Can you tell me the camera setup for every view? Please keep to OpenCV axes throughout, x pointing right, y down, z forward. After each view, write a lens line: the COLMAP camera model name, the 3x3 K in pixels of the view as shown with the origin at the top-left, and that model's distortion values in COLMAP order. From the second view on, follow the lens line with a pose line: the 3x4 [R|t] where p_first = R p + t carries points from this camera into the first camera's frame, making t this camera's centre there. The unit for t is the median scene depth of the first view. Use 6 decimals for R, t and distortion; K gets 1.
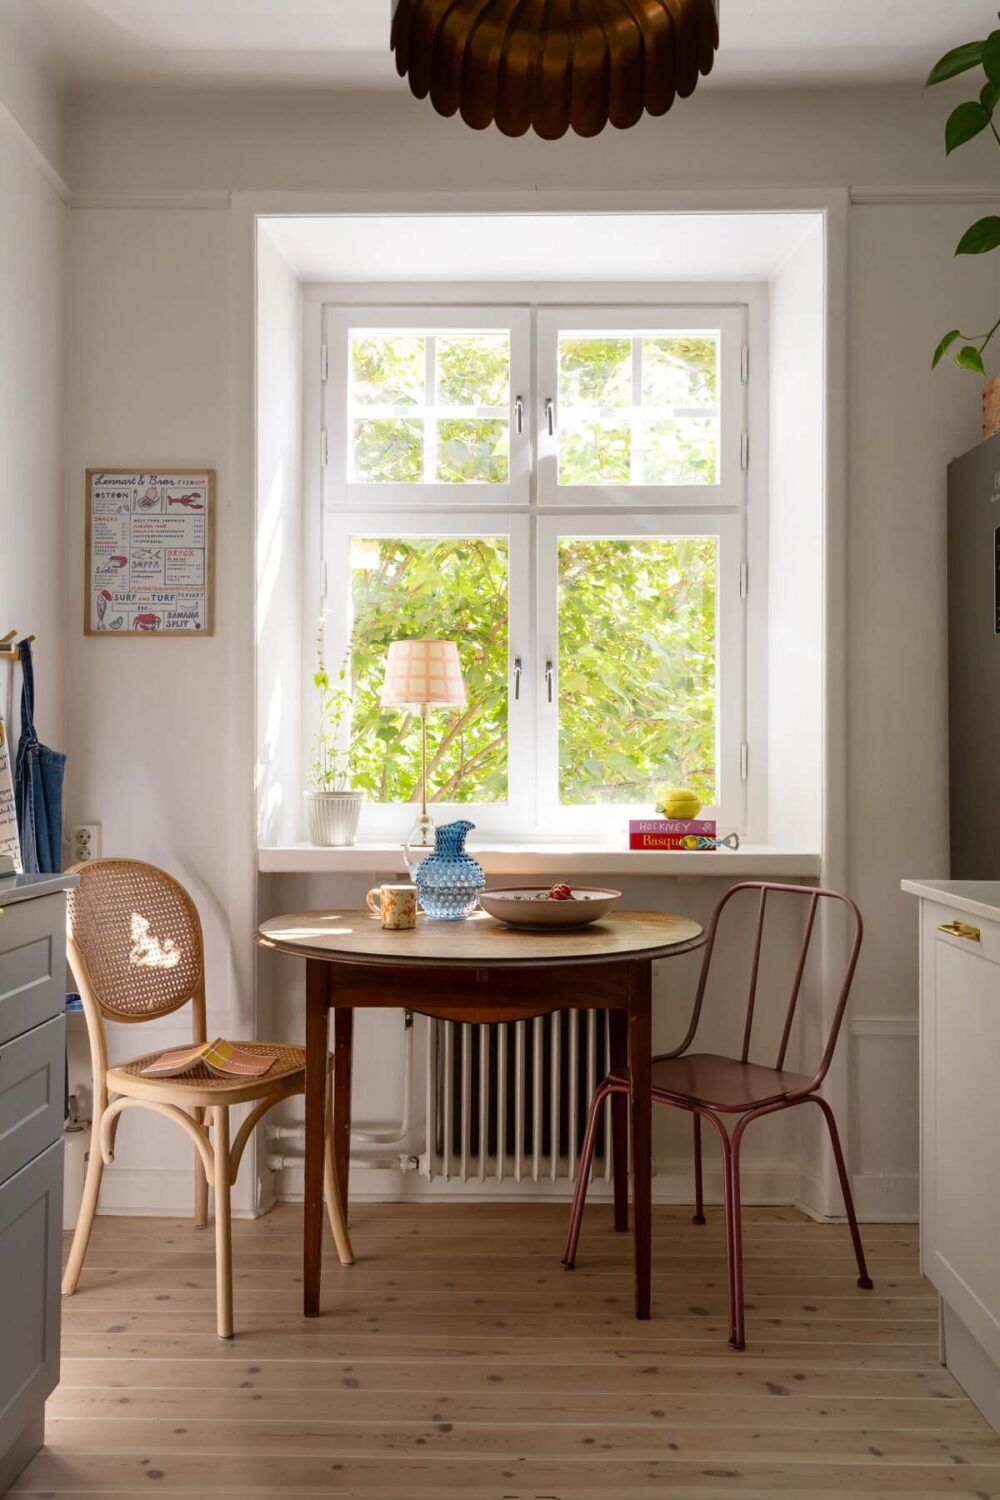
lens RADIAL K [[1191.3, 0, 501.9], [0, 1191.3, 754.2], [0, 0, 1]] dist [0.023087, -0.008399]
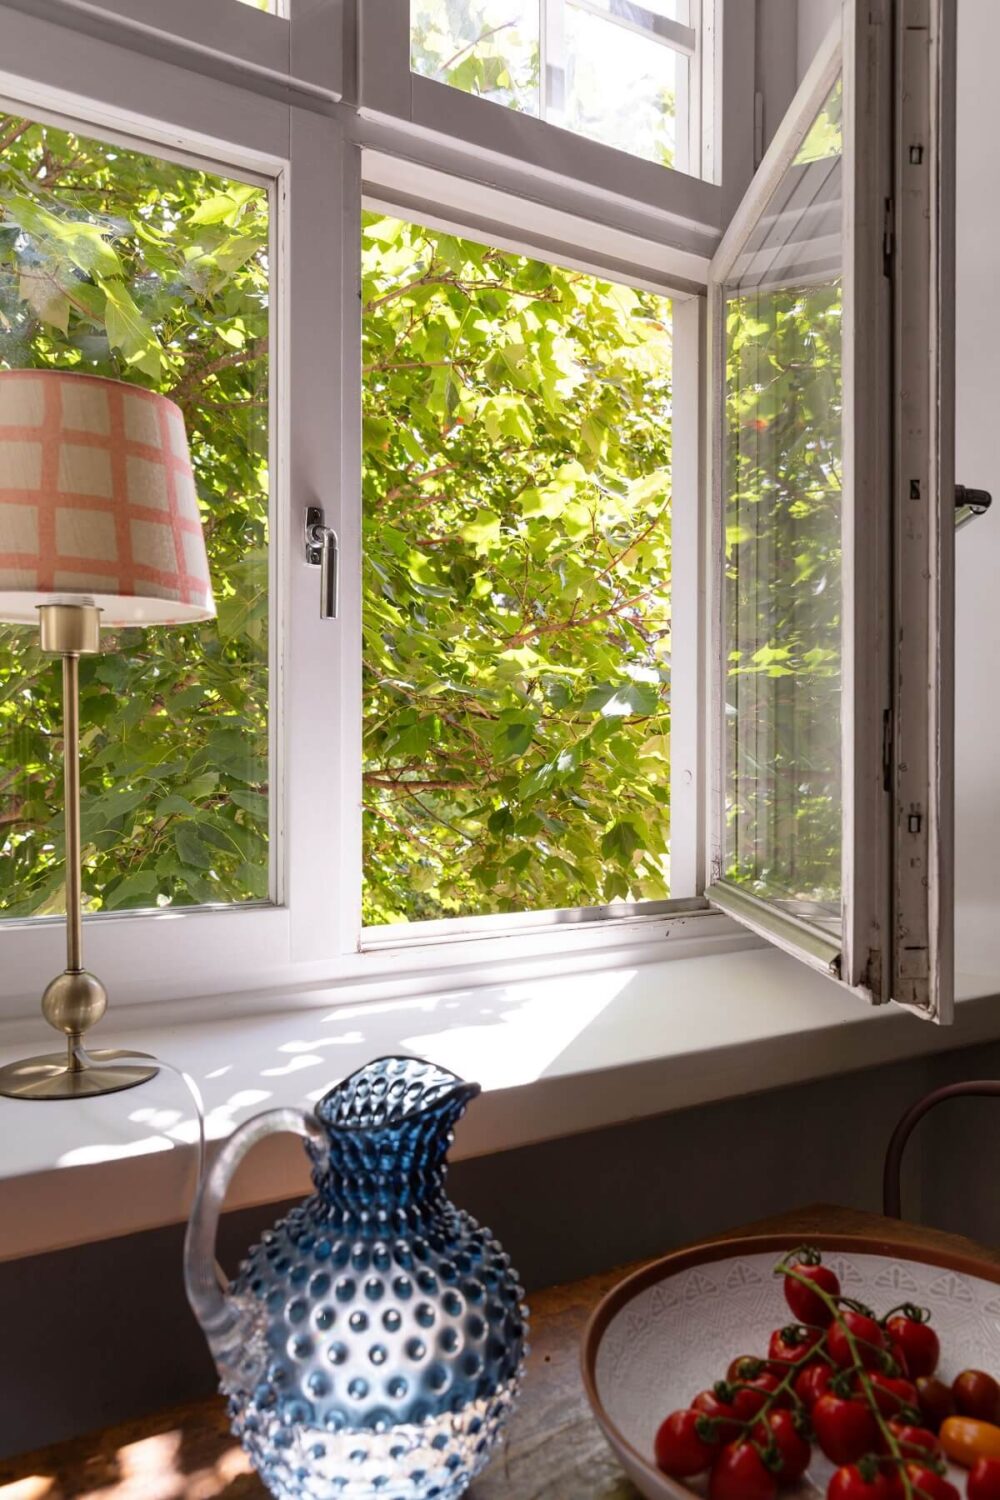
lens RADIAL K [[1046.5, 0, 496.1], [0, 1046.5, 753.0], [0, 0, 1]] dist [-0.015084, 0.015053]
pose [[0.843908, 0.000061, 0.536488, -0.123874], [-0.012142, 0.999746, 0.018985, -0.012703], [-0.536351, -0.022535, 0.843694, 0.764499]]
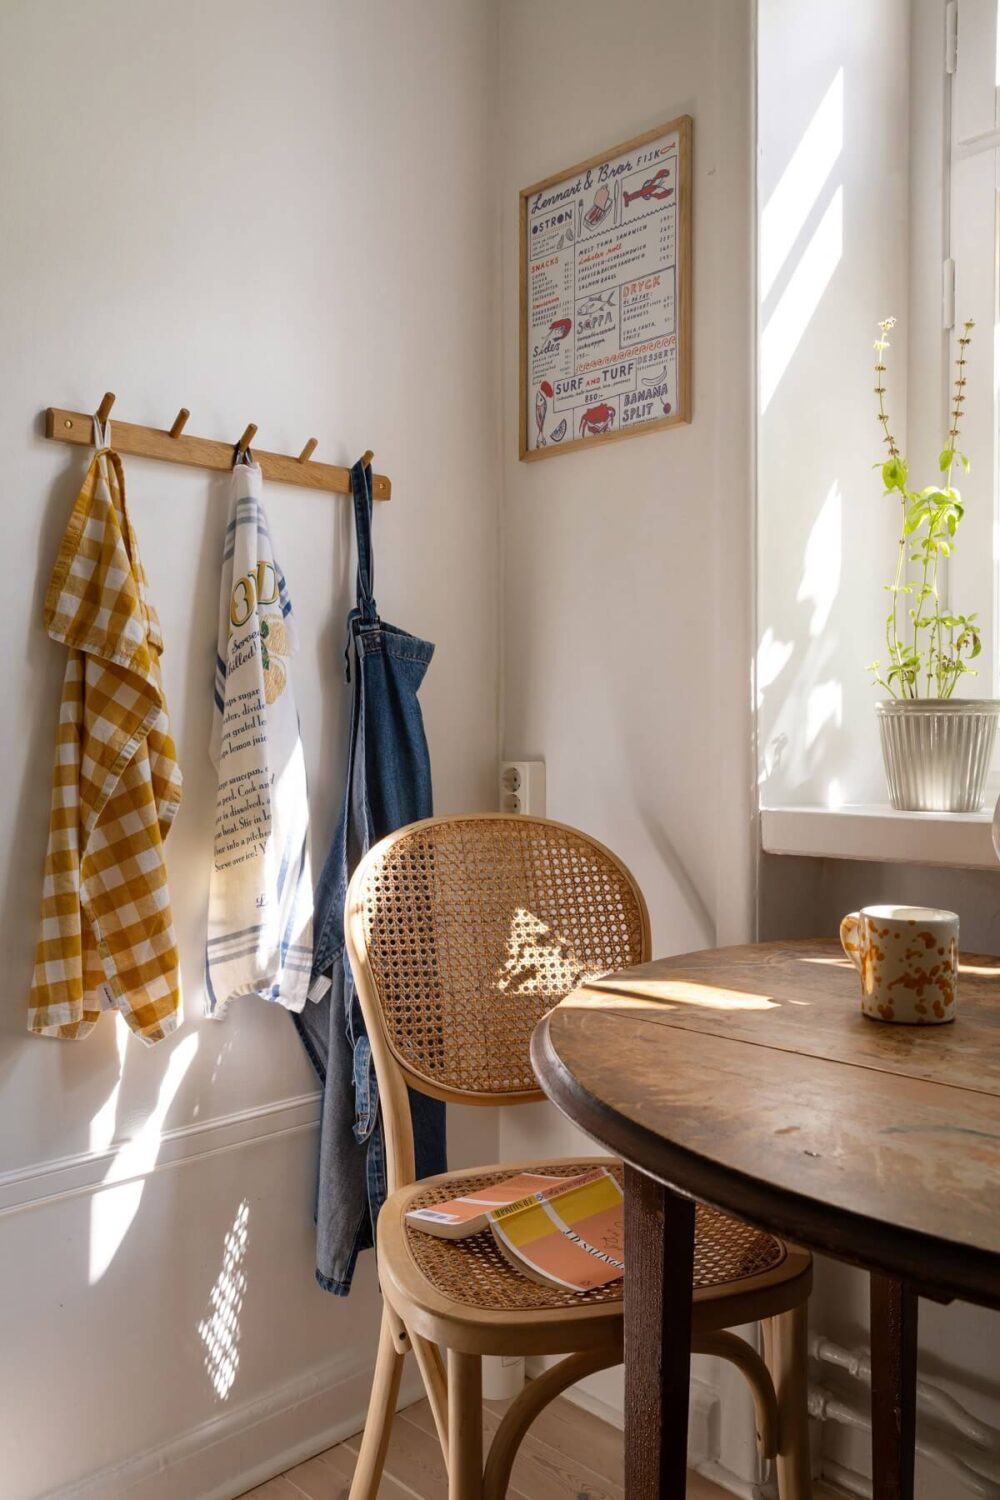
lens RADIAL K [[1173.0, 0, 494.4], [0, 1173.0, 752.5], [0, 0, 1]] dist [0.012152, 0.022199]
pose [[0.715376, 0.002065, -0.698736, 0.074206], [0.017405, 0.999633, 0.020773, 0.041575], [0.698523, -0.027022, 0.715078, 0.543055]]
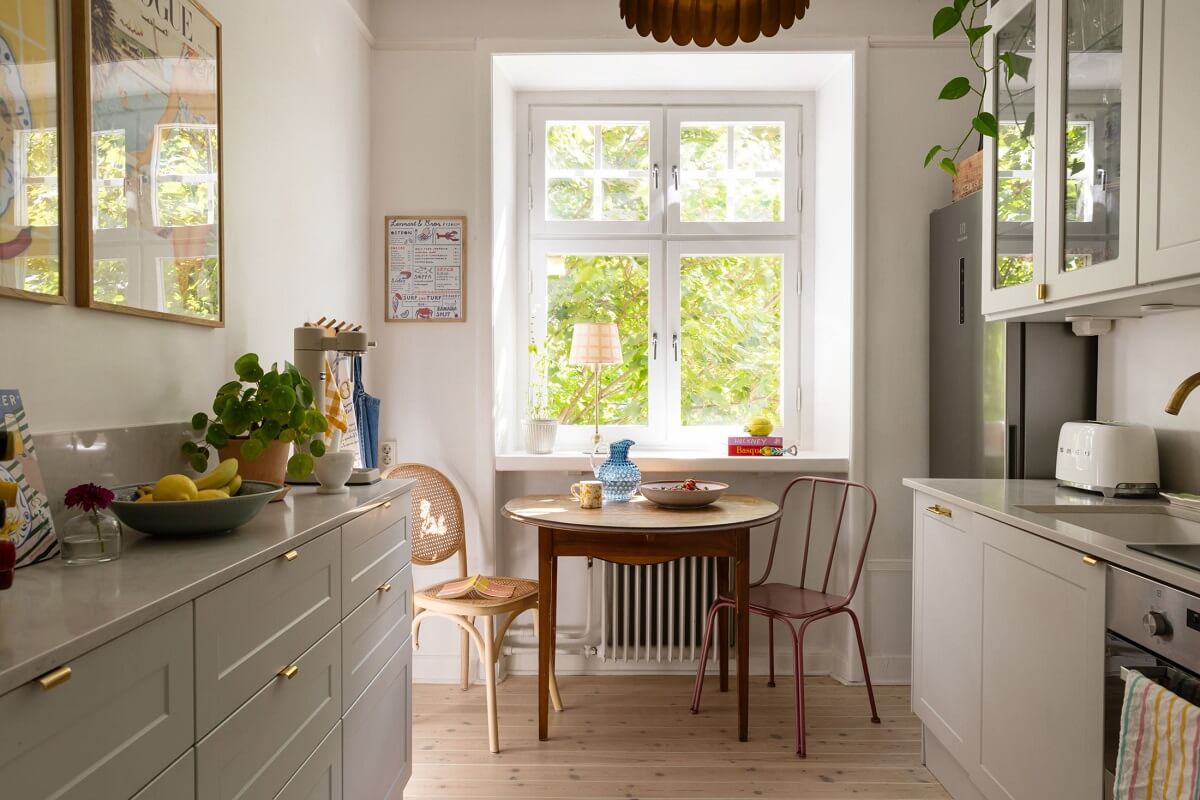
lens RADIAL K [[837.2, 0, 608.5], [0, 837.2, 400.1], [0, 0, 1]] dist [-0.015084, 0.015053]
pose [[0.999988, -0.002303, 0.004230, -0.058006], [0.002160, 0.999436, 0.033497, -0.032314], [-0.004305, -0.033487, 0.999430, -0.112067]]
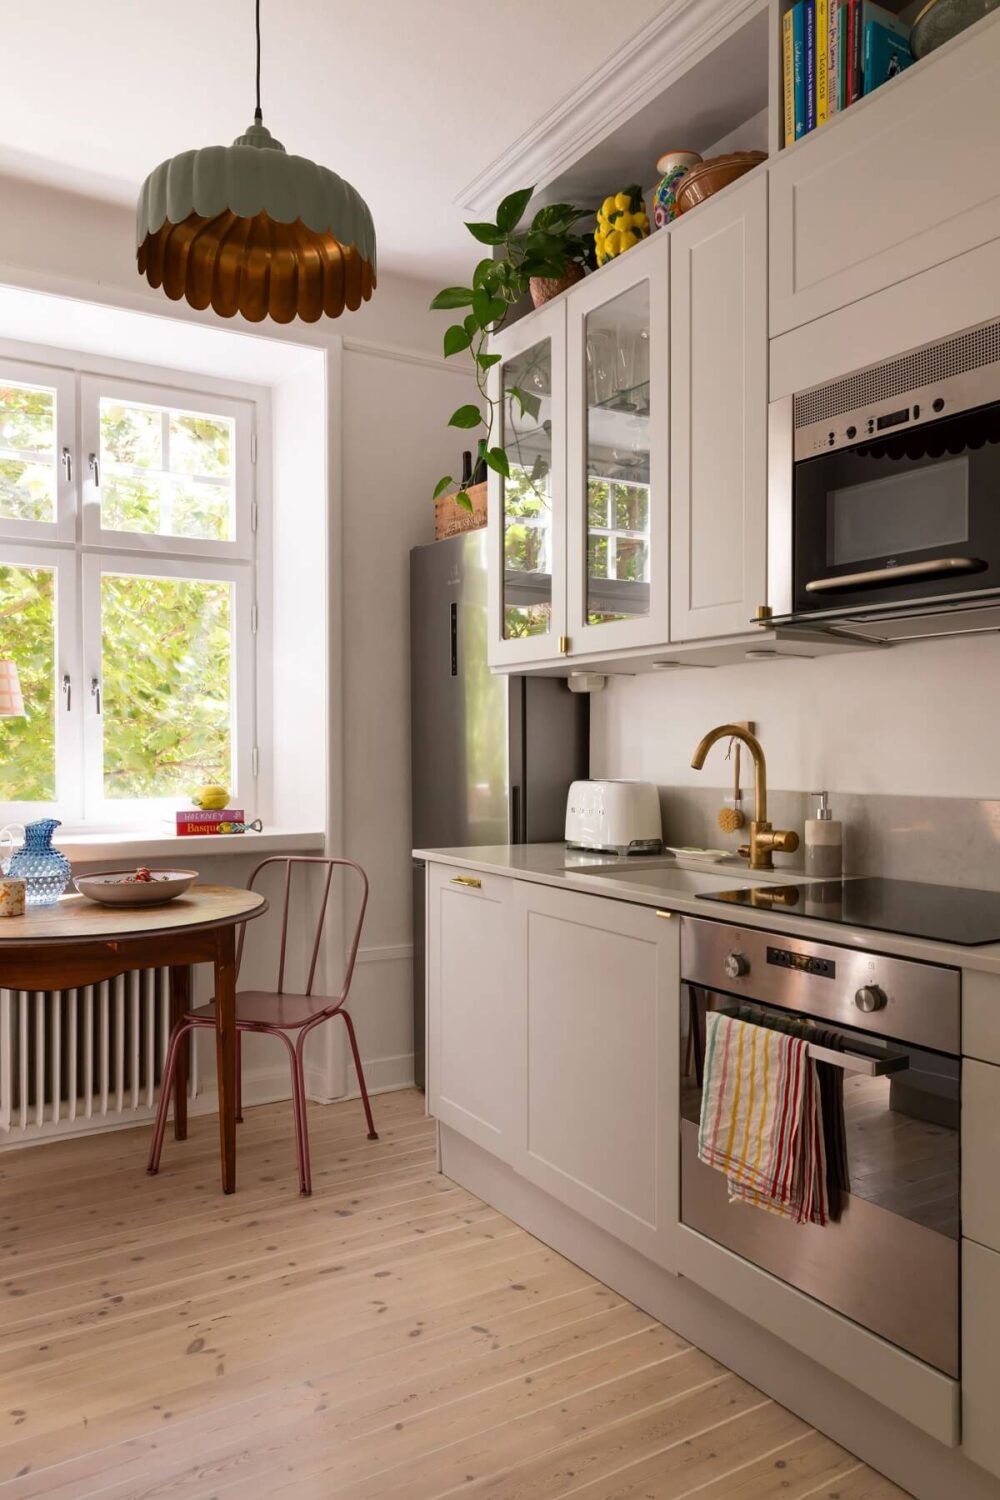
lens RADIAL K [[1046.5, 0, 500.1], [0, 1046.5, 753.4], [0, 0, 1]] dist [-0.015084, 0.015053]
pose [[0.846368, -0.007772, 0.532542, -0.188262], [-0.002588, 0.999822, 0.018705, -0.026895], [-0.532592, -0.017209, 0.846197, -0.095270]]
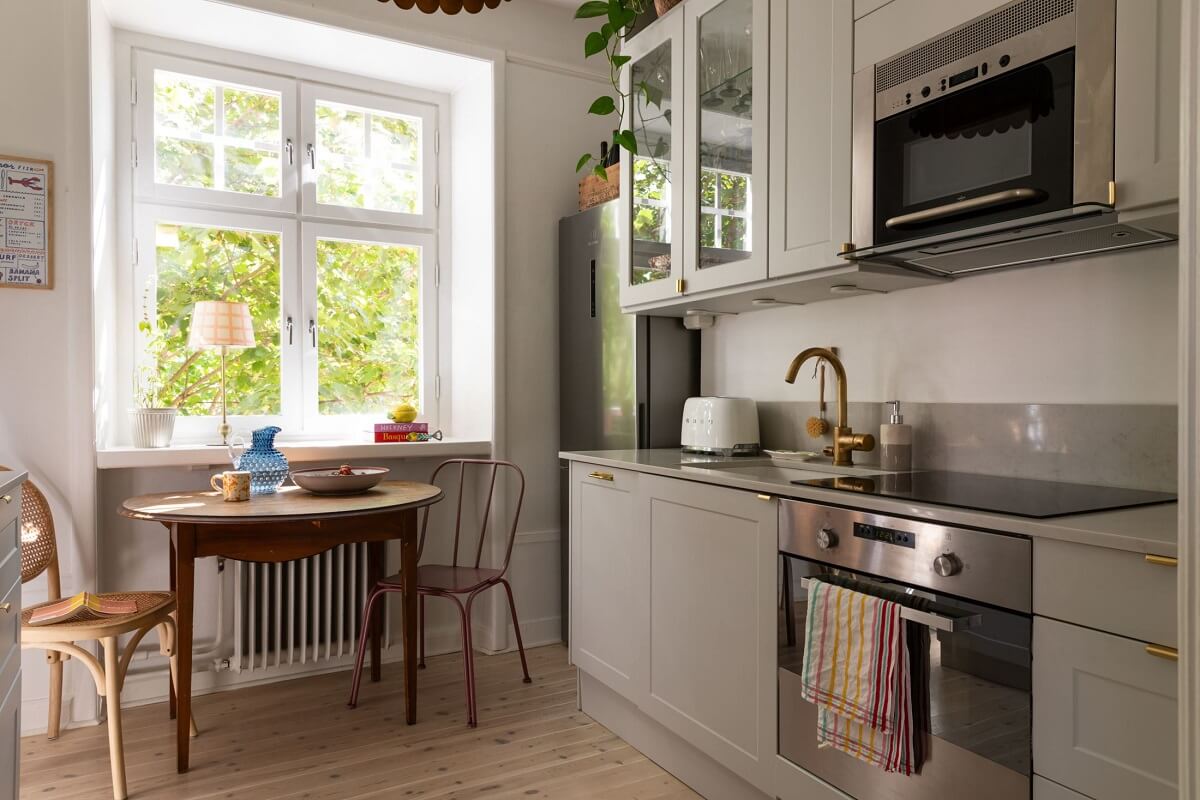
lens RADIAL K [[786.4, 0, 600.8], [0, 786.4, 399.0], [0, 0, 1]] dist [0.008936, 0.000627]
pose [[0.865282, -0.005790, 0.501253, -0.157857], [-0.004943, 0.999786, 0.020081, -0.000065], [-0.501262, -0.019854, 0.865068, -0.048456]]
